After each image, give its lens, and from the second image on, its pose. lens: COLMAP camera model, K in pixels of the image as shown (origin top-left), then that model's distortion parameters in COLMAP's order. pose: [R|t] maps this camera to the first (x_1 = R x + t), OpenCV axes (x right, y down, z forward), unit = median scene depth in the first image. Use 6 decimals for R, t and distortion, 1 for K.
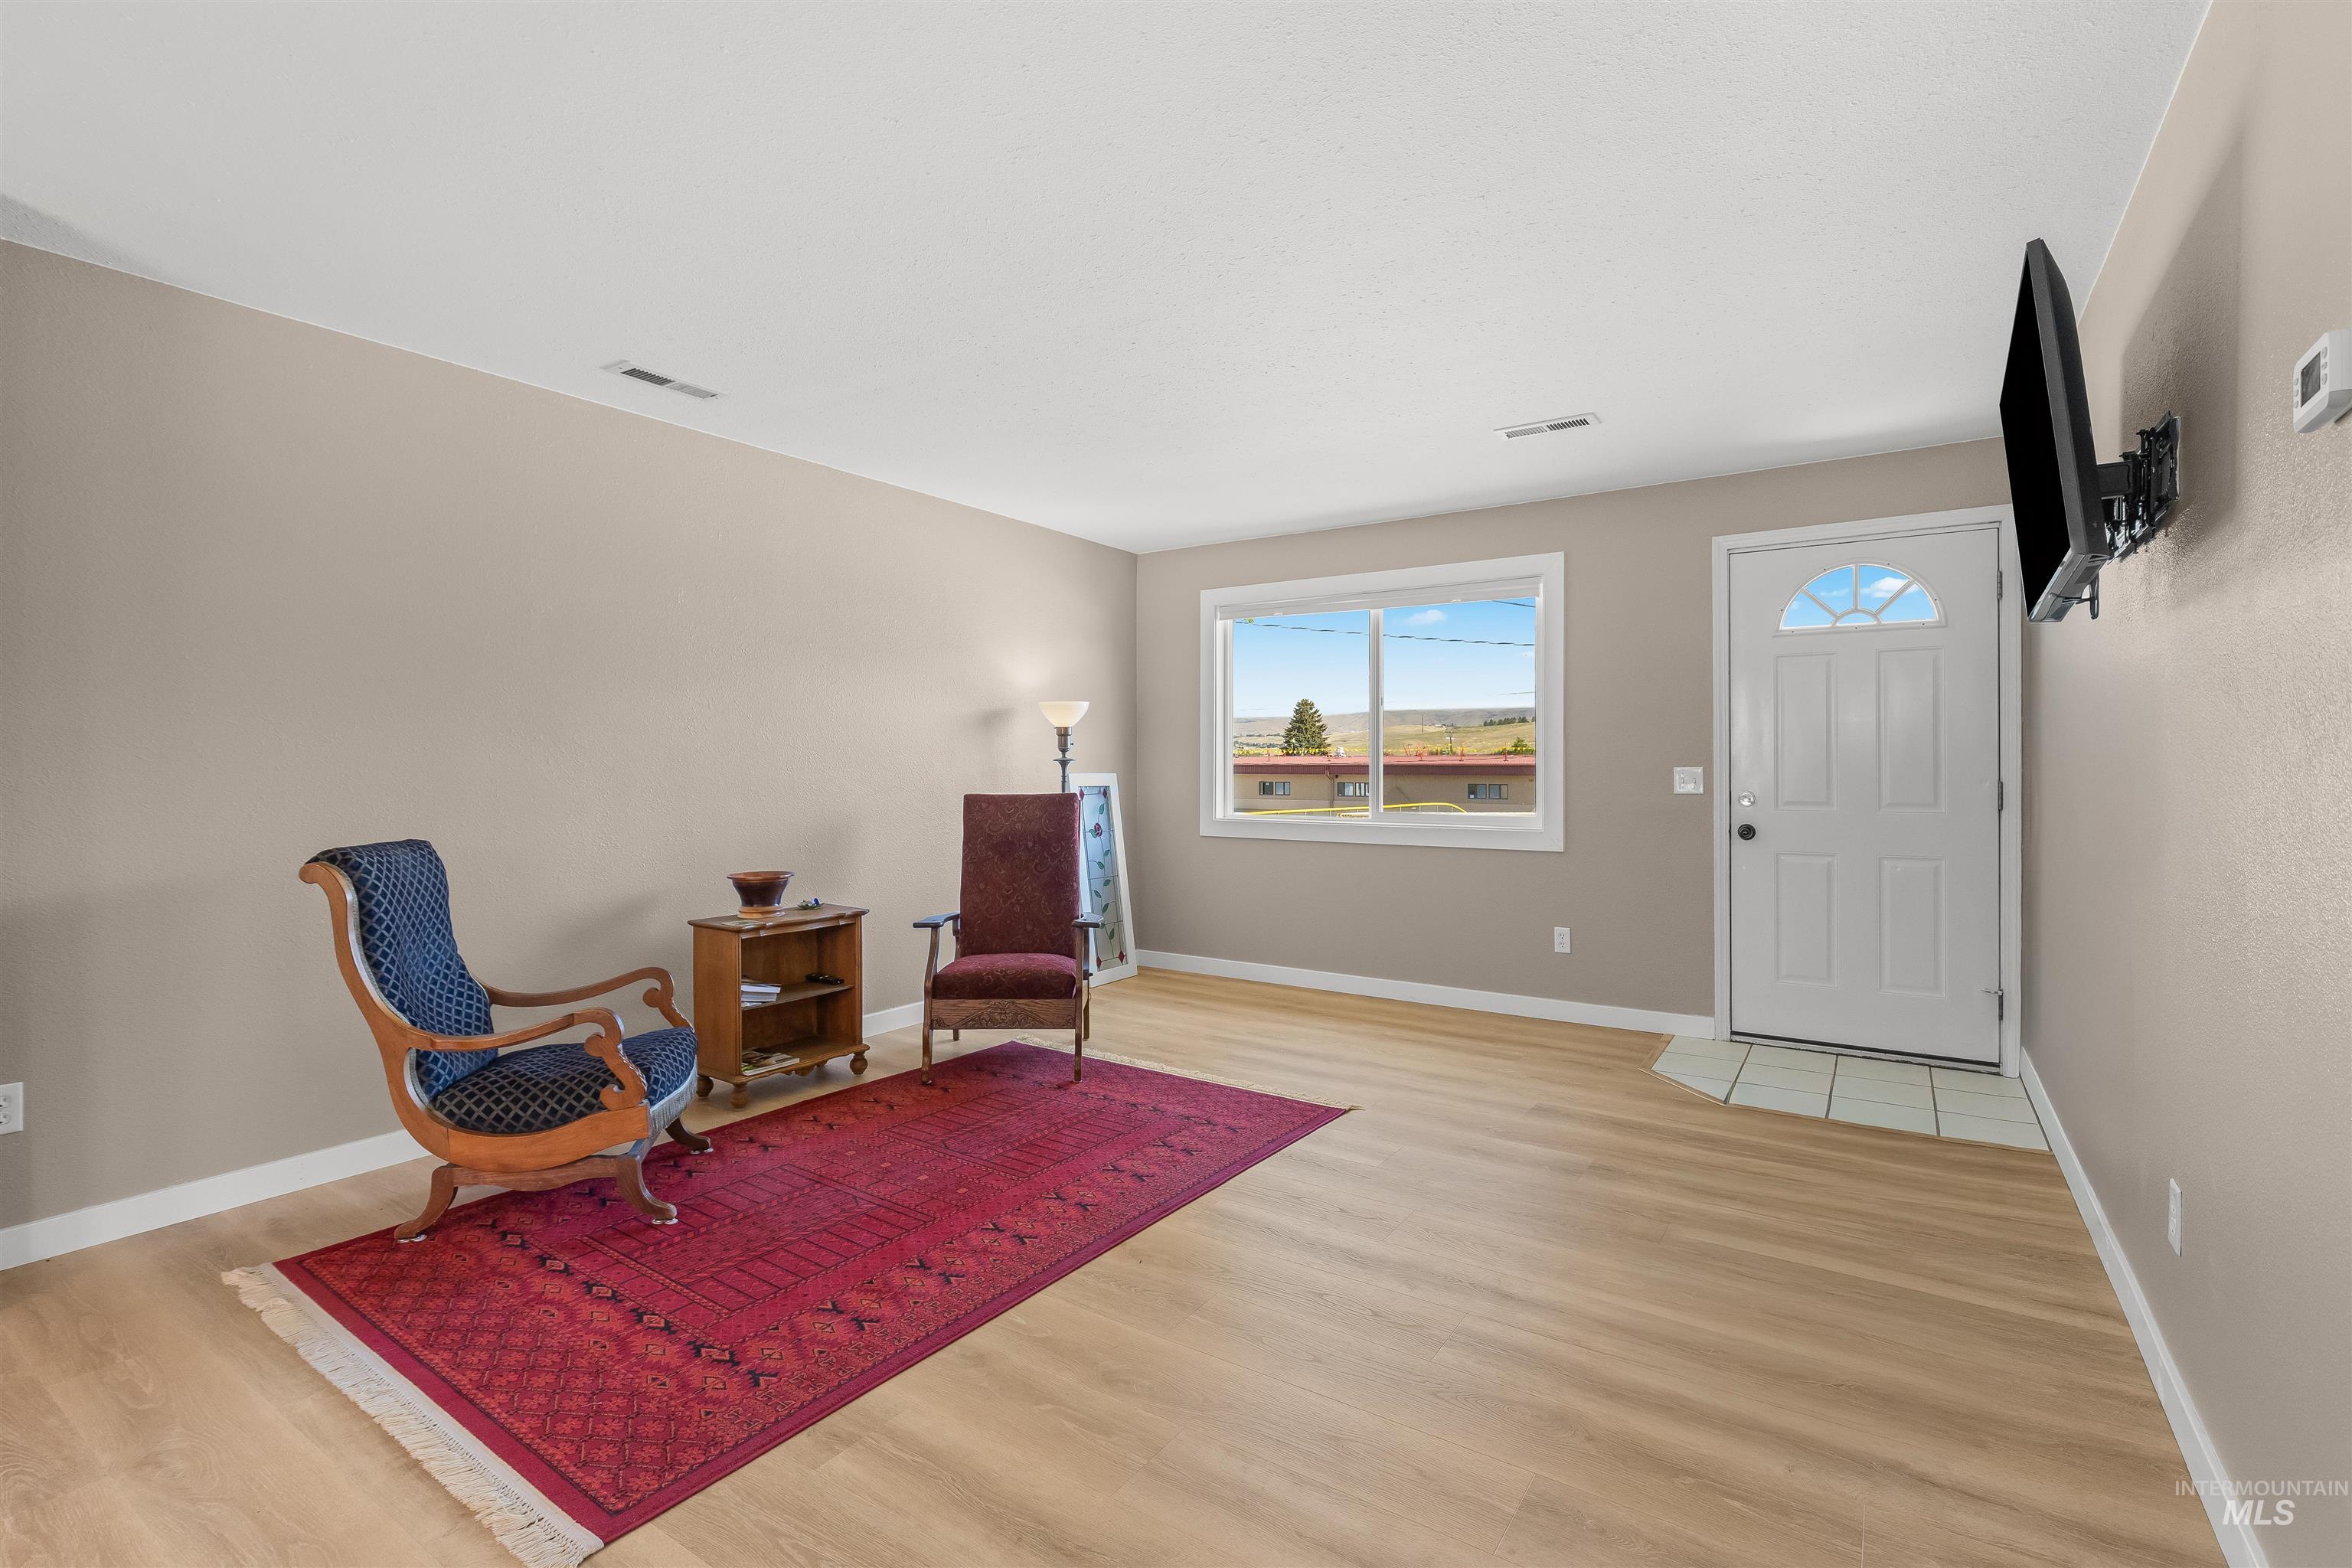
lens RADIAL K [[1048.9, 0, 1168.0], [0, 1048.9, 772.6], [0, 0, 1]] dist [0.000762, -0.000295]
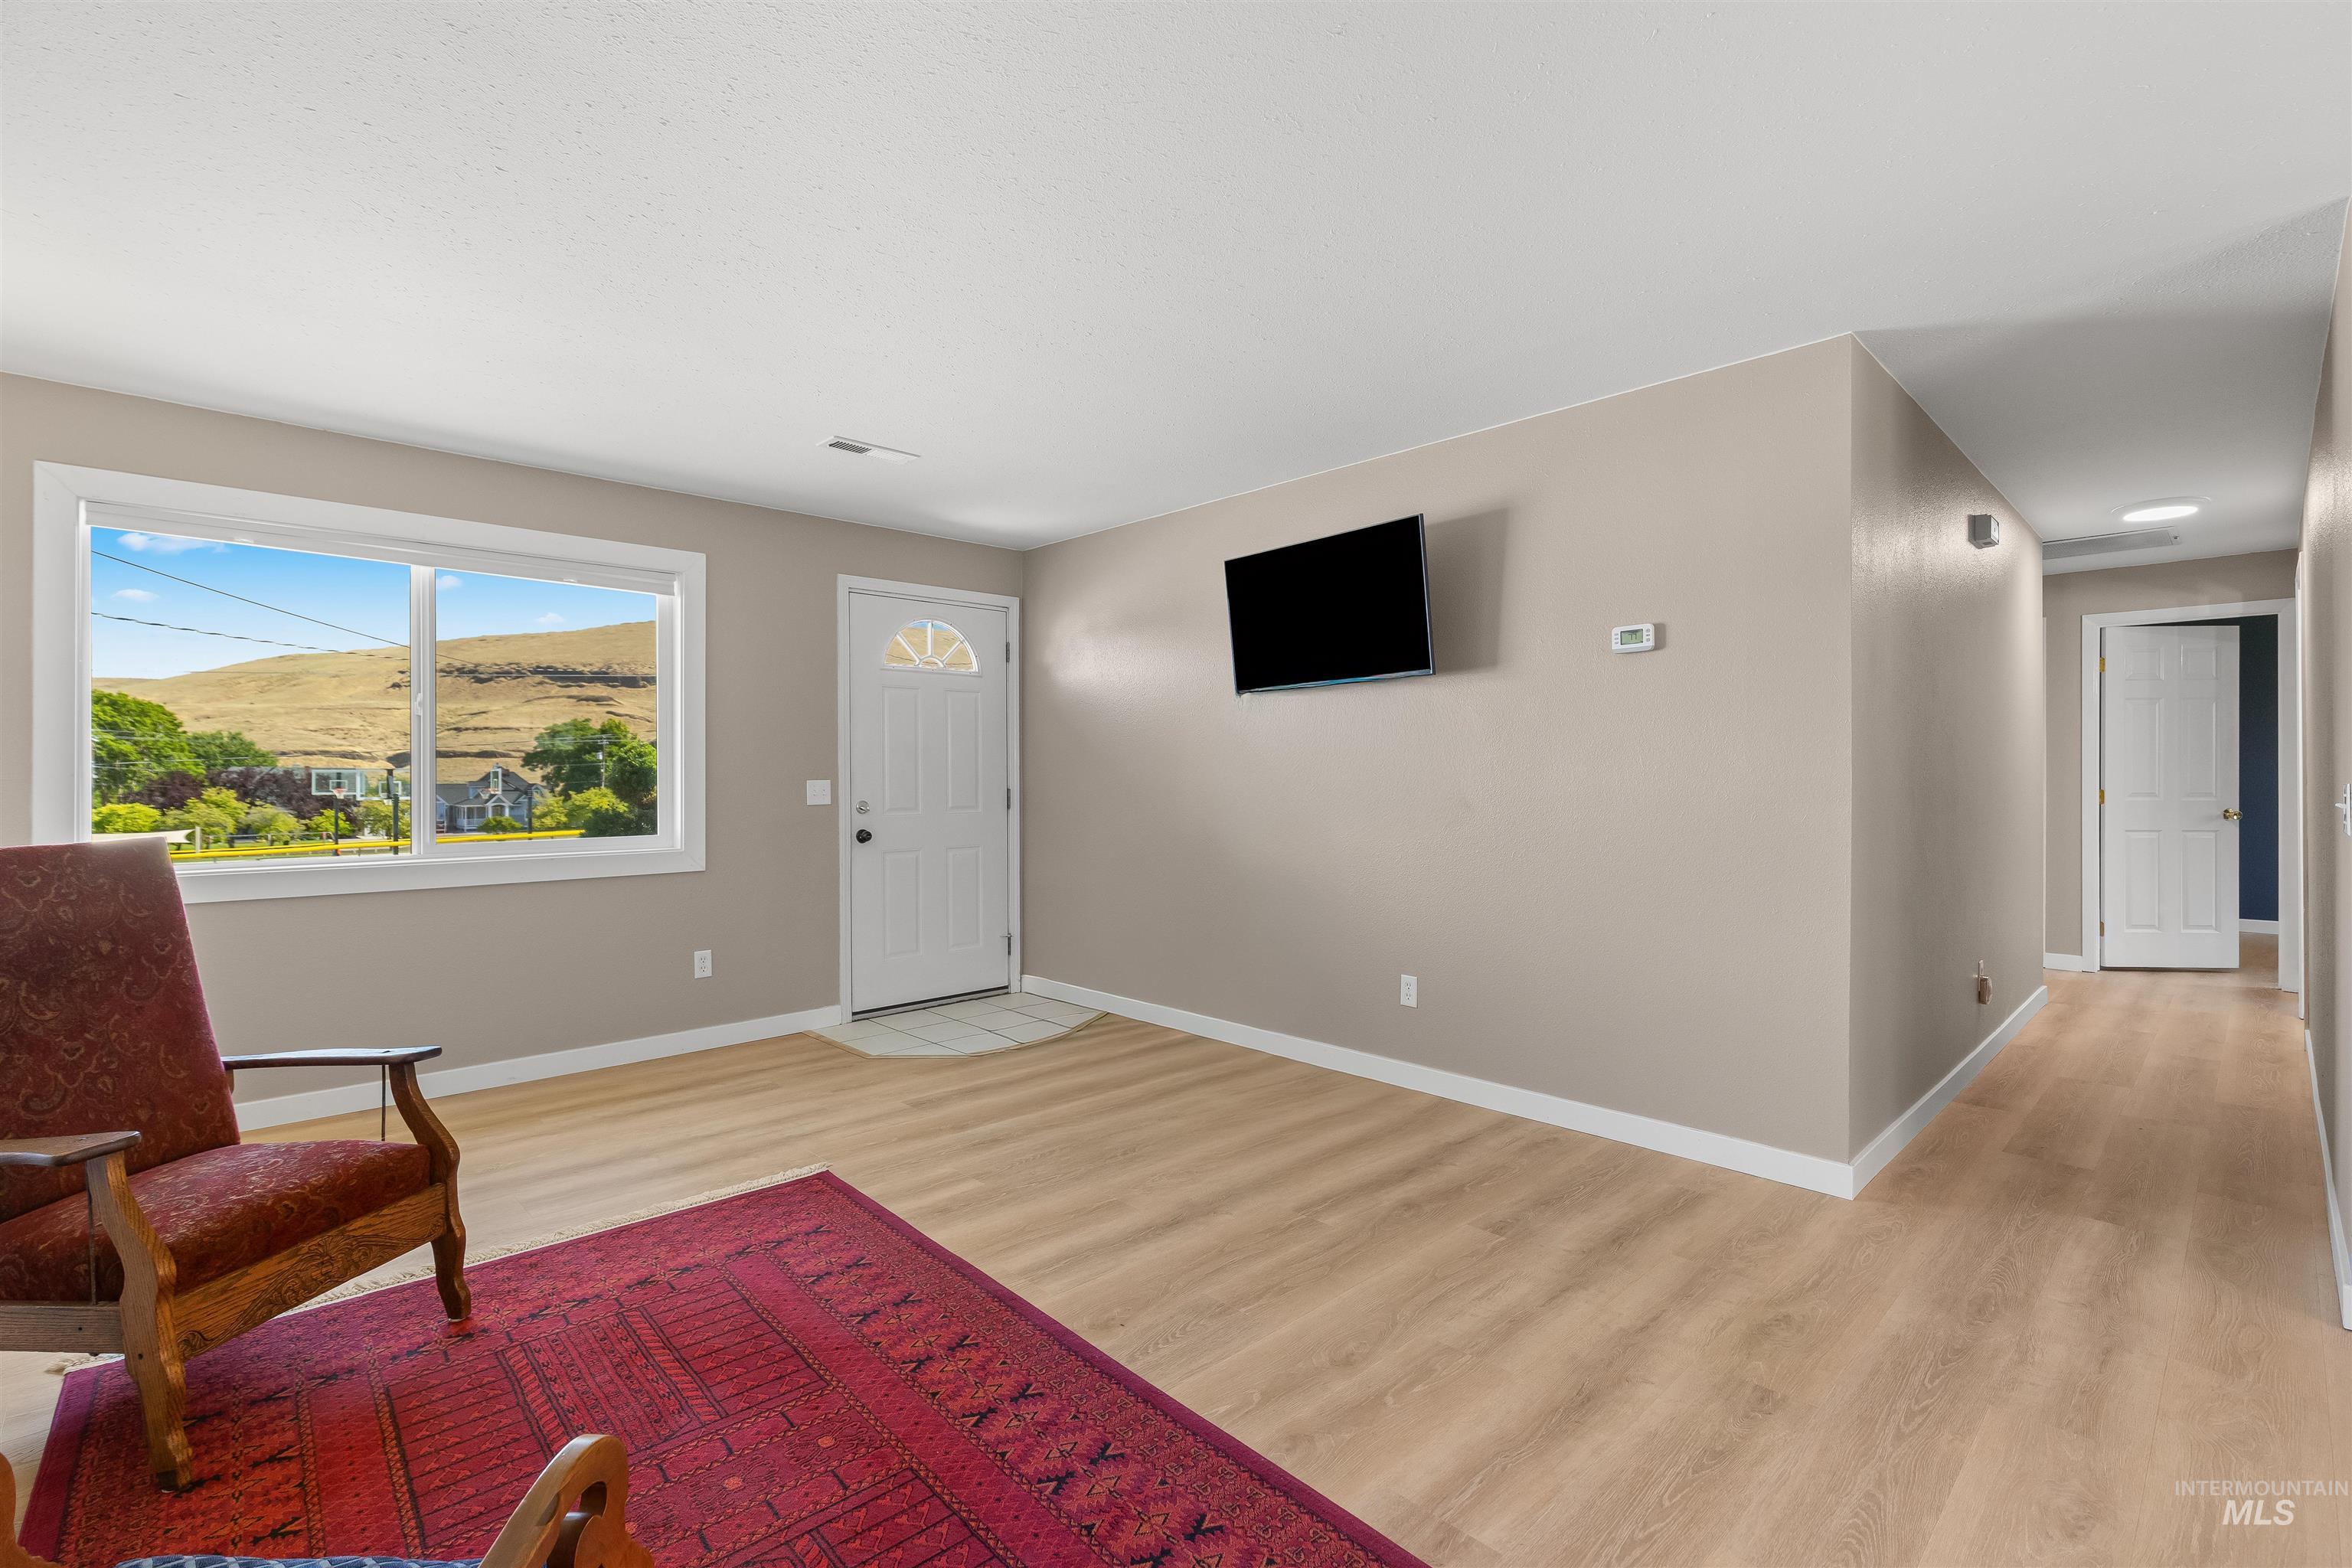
lens RADIAL K [[1048.9, 0, 1171.3], [0, 1048.9, 780.8], [0, 0, 1]] dist [0.000762, -0.000295]
pose [[0.221380, -0.005288, 0.975173, -0.549189], [0.011633, 0.999928, 0.002782, -0.003872], [-0.975118, 0.010728, 0.221426, 0.459623]]
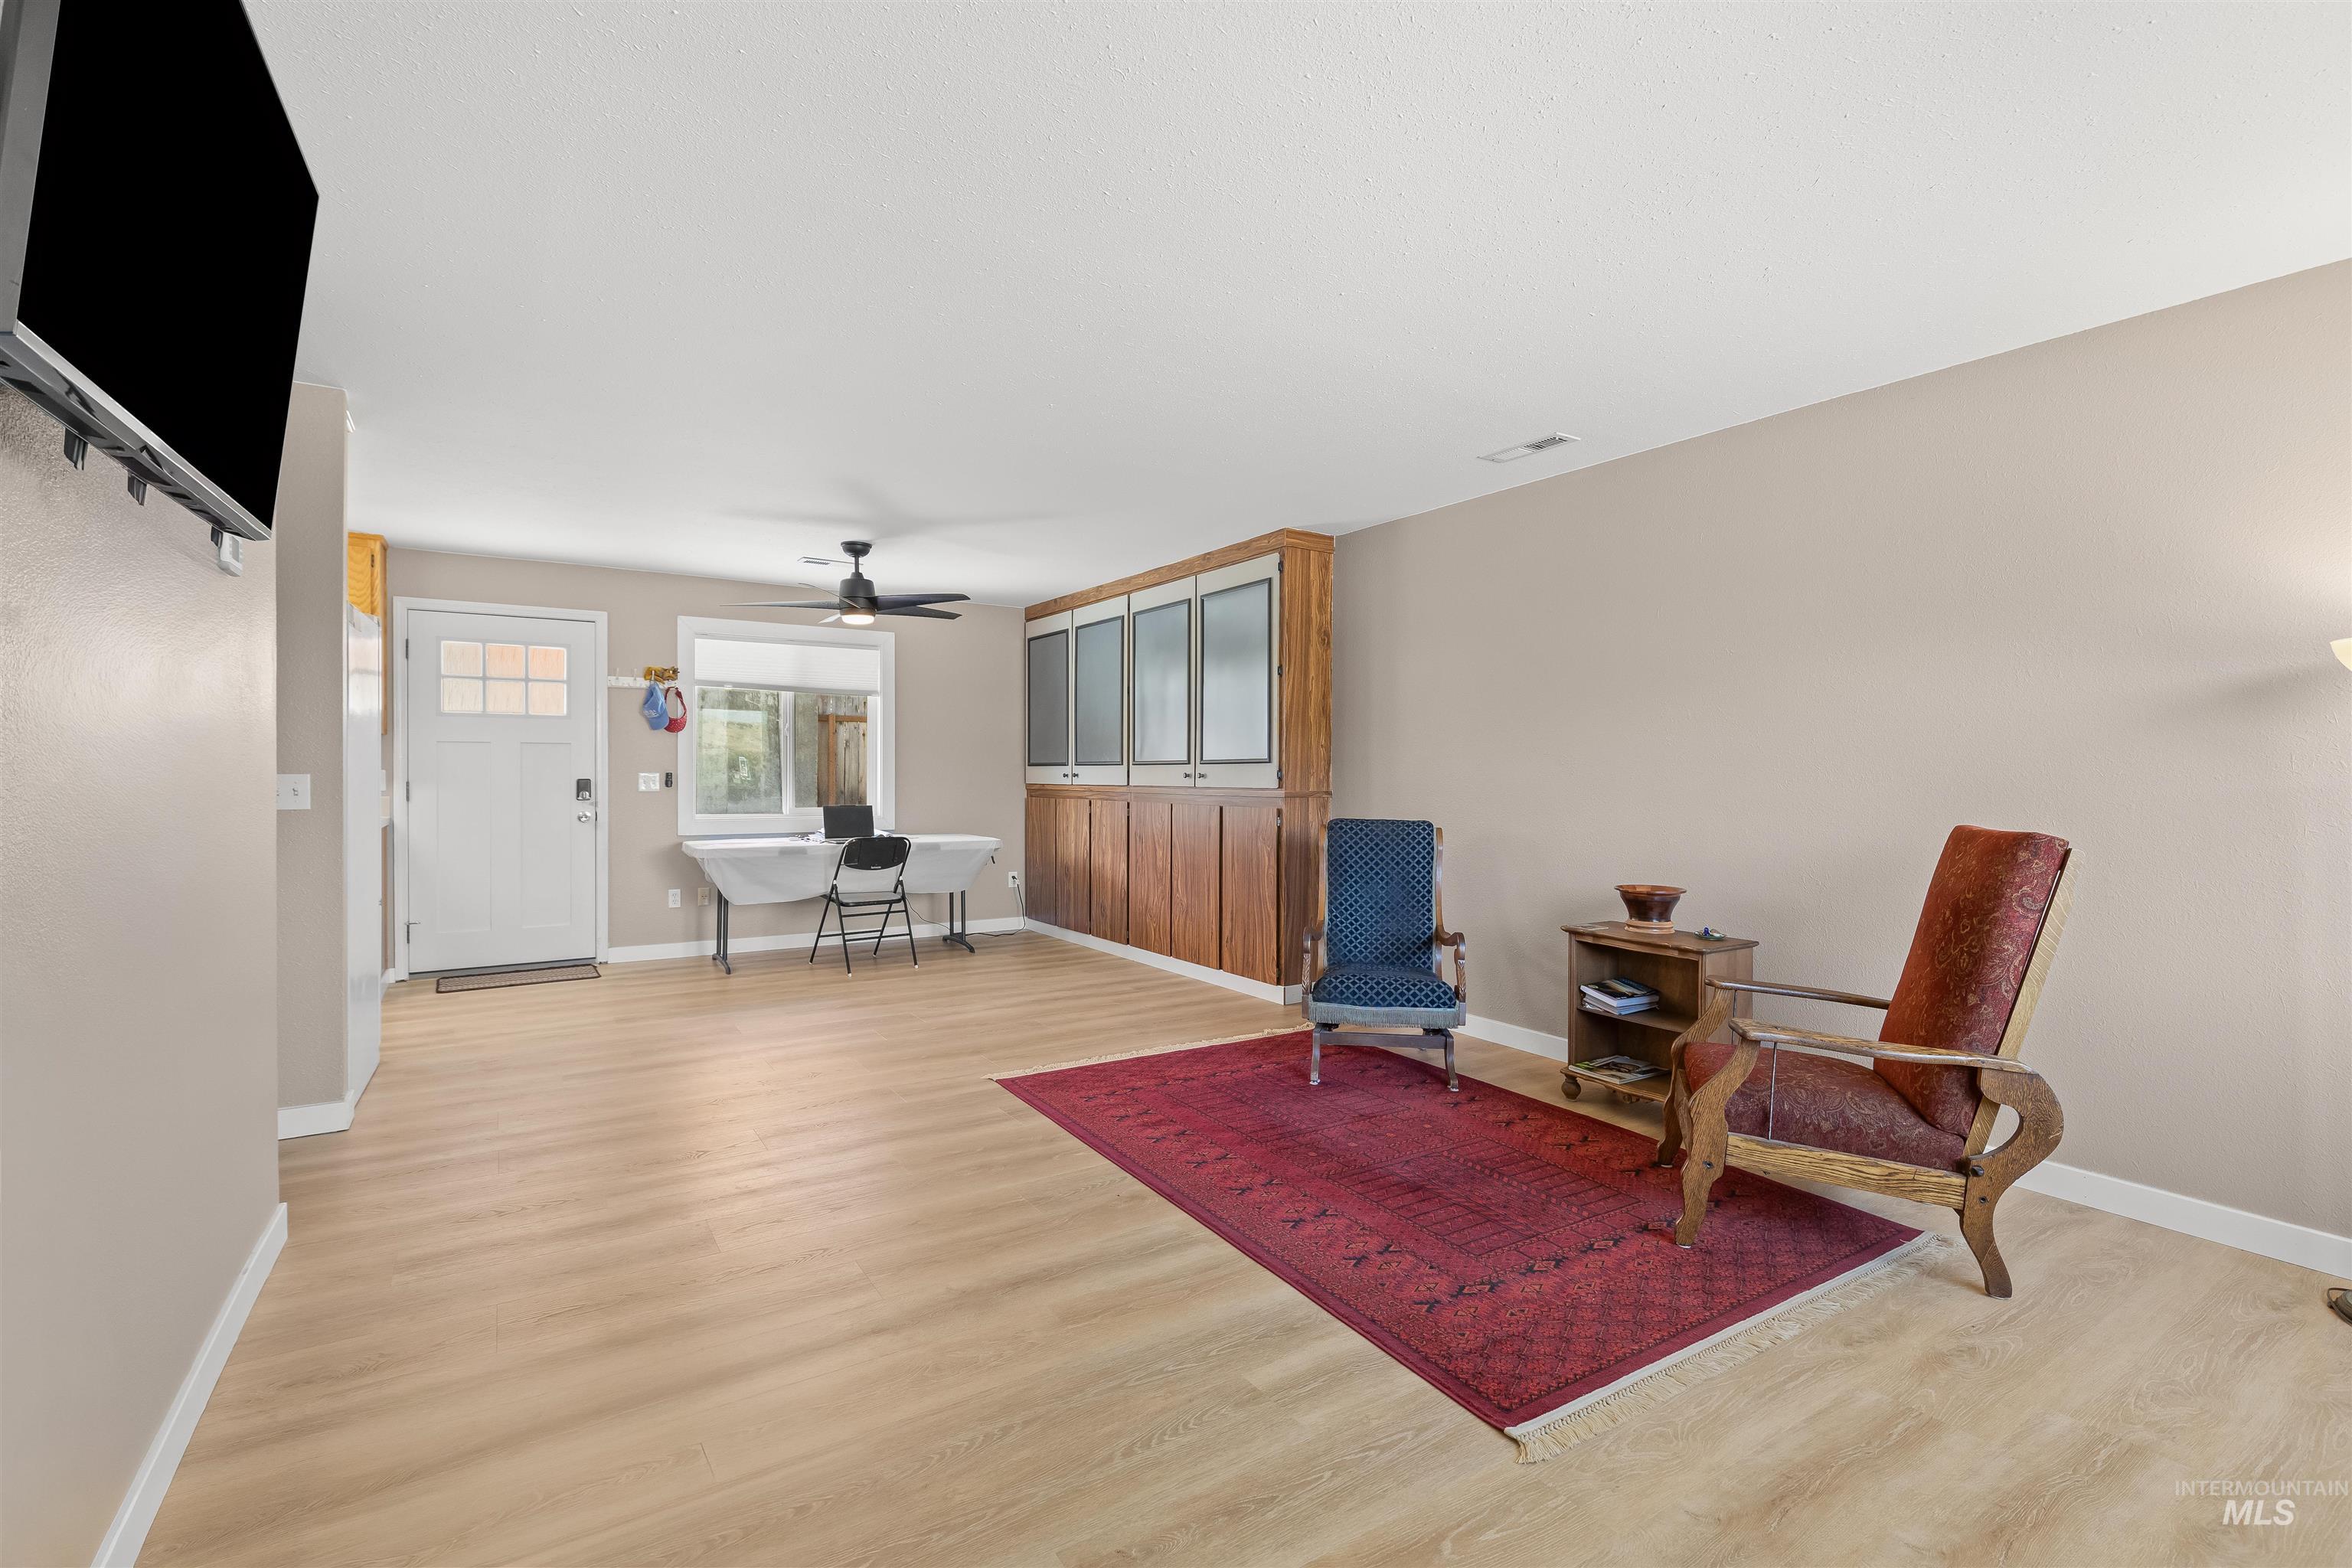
lens RADIAL K [[1048.9, 0, 1211.7], [0, 1048.9, 771.4], [0, 0, 1]] dist [0.000762, -0.000295]
pose [[-0.366725, -0.001211, -0.930329, 0.627429], [-0.010577, 0.999940, 0.002868, -0.007876], [0.930269, 0.010891, -0.366715, 0.927538]]
